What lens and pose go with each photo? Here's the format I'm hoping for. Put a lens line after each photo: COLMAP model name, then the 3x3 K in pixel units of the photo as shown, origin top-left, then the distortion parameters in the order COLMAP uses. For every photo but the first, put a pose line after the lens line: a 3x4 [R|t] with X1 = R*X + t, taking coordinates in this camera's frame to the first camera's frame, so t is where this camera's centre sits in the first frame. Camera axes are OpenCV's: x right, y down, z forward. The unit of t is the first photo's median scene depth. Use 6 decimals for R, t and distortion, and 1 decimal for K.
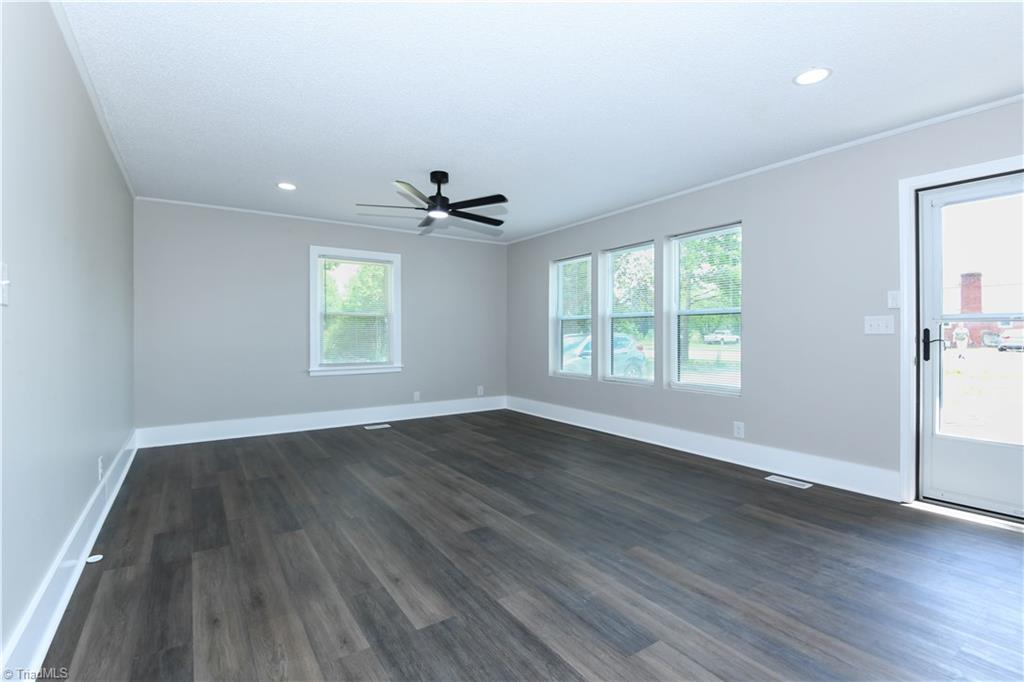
lens RADIAL K [[472.0, 0, 508.7], [0, 472.0, 337.2], [0, 0, 1]] dist [-0.003065, -0.003659]
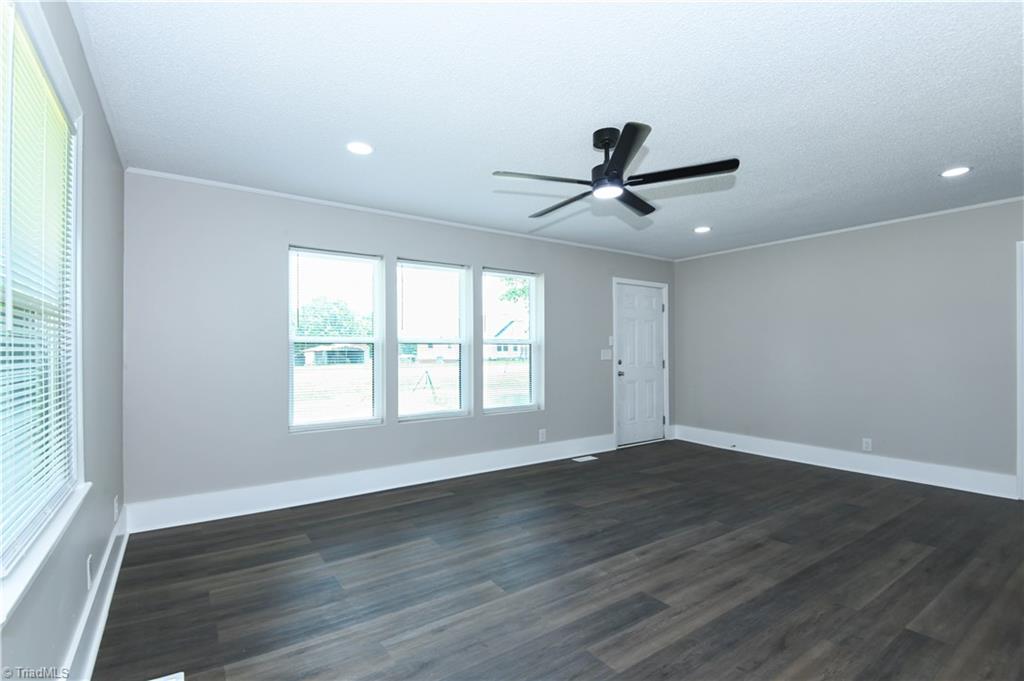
lens RADIAL K [[472.0, 0, 509.8], [0, 472.0, 345.7], [0, 0, 1]] dist [-0.003065, -0.003659]
pose [[-0.017436, 0.007715, 0.999818, -0.993987], [0.002463, 0.999968, -0.007674, -0.048214], [-0.999845, 0.002329, -0.017454, 1.375594]]
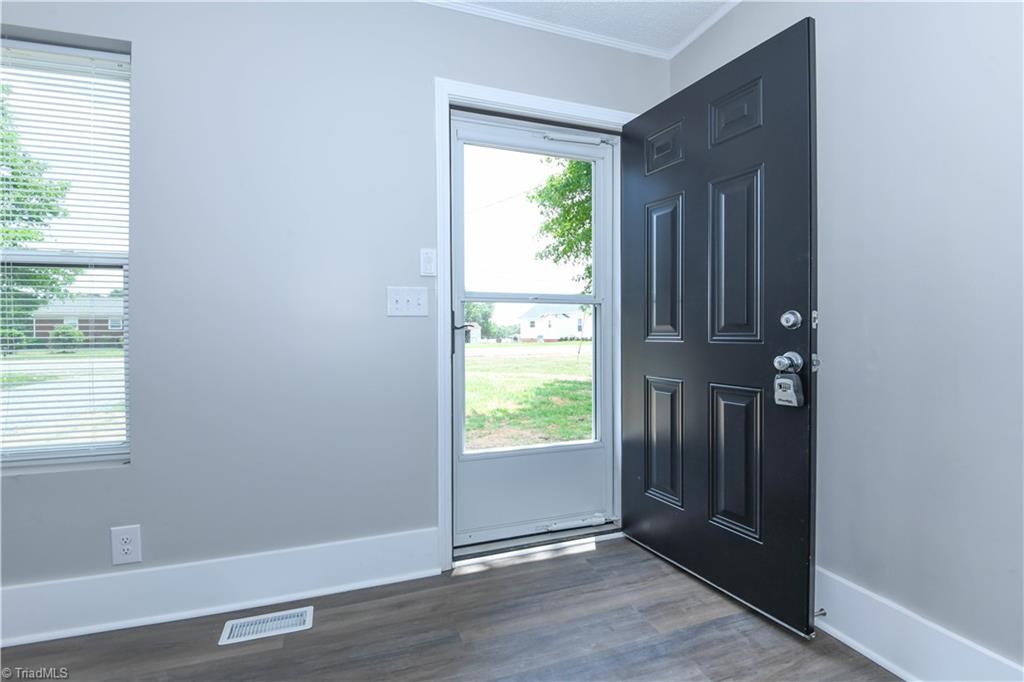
lens RADIAL K [[472.0, 0, 511.8], [0, 472.0, 337.7], [0, 0, 1]] dist [-0.003065, -0.003659]
pose [[0.258237, -0.015857, 0.965951, 0.218838], [0.003434, 0.999874, 0.015496, 0.010522], [-0.966075, -0.000685, 0.258259, 0.696349]]
